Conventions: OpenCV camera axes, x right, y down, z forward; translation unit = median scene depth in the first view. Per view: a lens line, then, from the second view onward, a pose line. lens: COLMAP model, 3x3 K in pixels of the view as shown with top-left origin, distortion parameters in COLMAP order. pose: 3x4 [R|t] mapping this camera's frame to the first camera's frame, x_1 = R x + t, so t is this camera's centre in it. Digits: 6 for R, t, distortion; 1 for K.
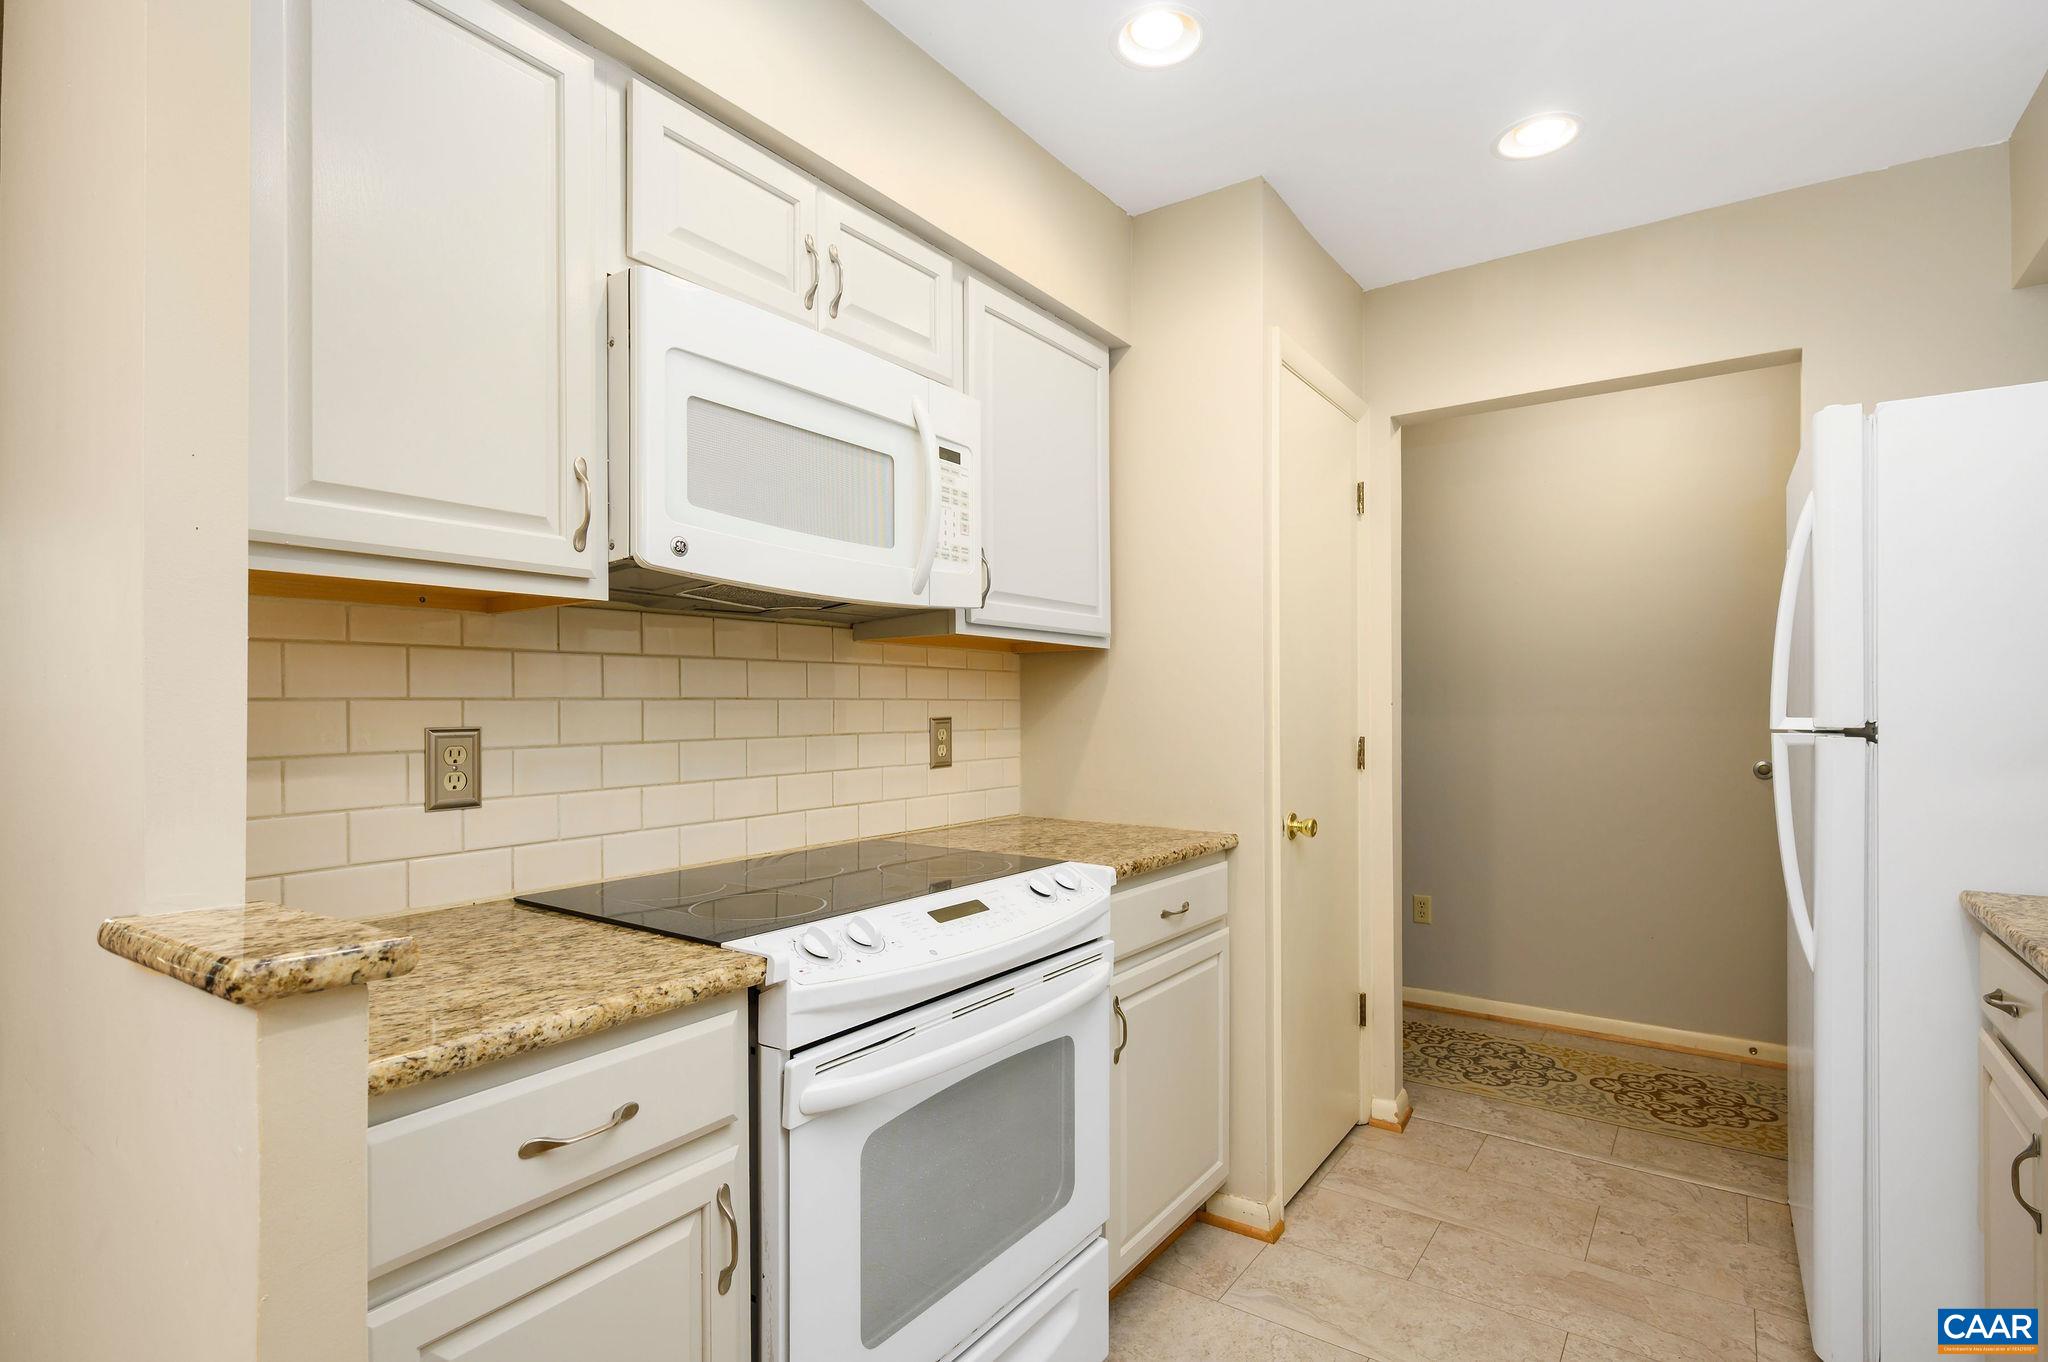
lens RADIAL K [[1020.2, 0, 1043.4], [0, 1020.2, 696.7], [0, 0, 1]] dist [0.002011, 0.000468]
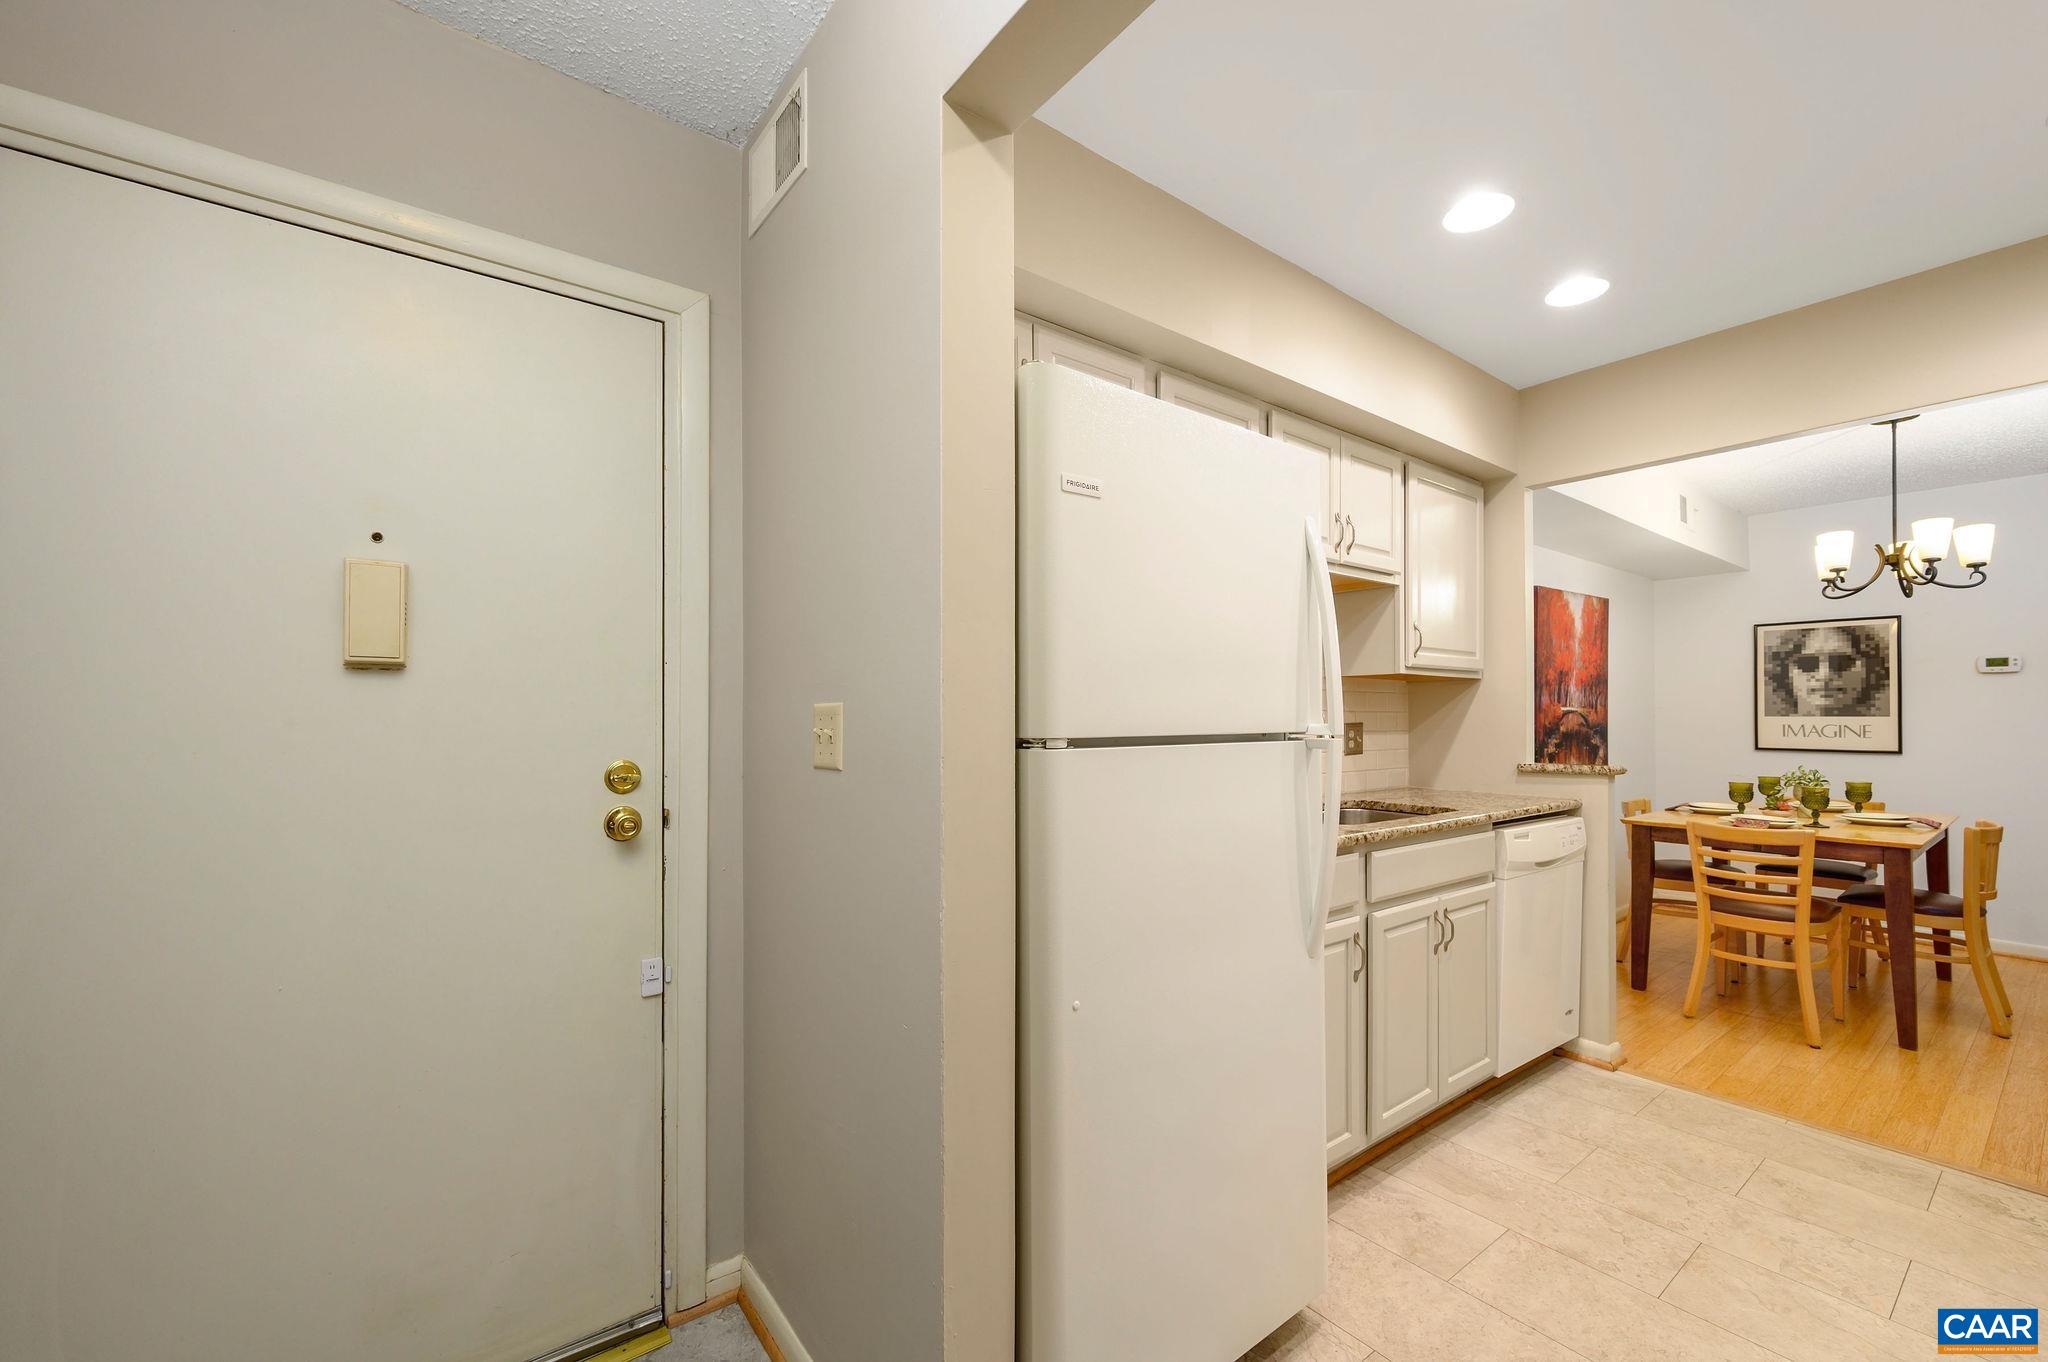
lens RADIAL K [[810.2, 0, 1029.5], [0, 810.2, 709.8], [0, 0, 1]] dist [0.005594, -0.001144]
pose [[0.946999, 0.001112, -0.321236, -0.196331], [-0.002954, 0.999982, -0.005246, 0.008955], [0.321224, 0.005917, 0.946985, -0.400439]]
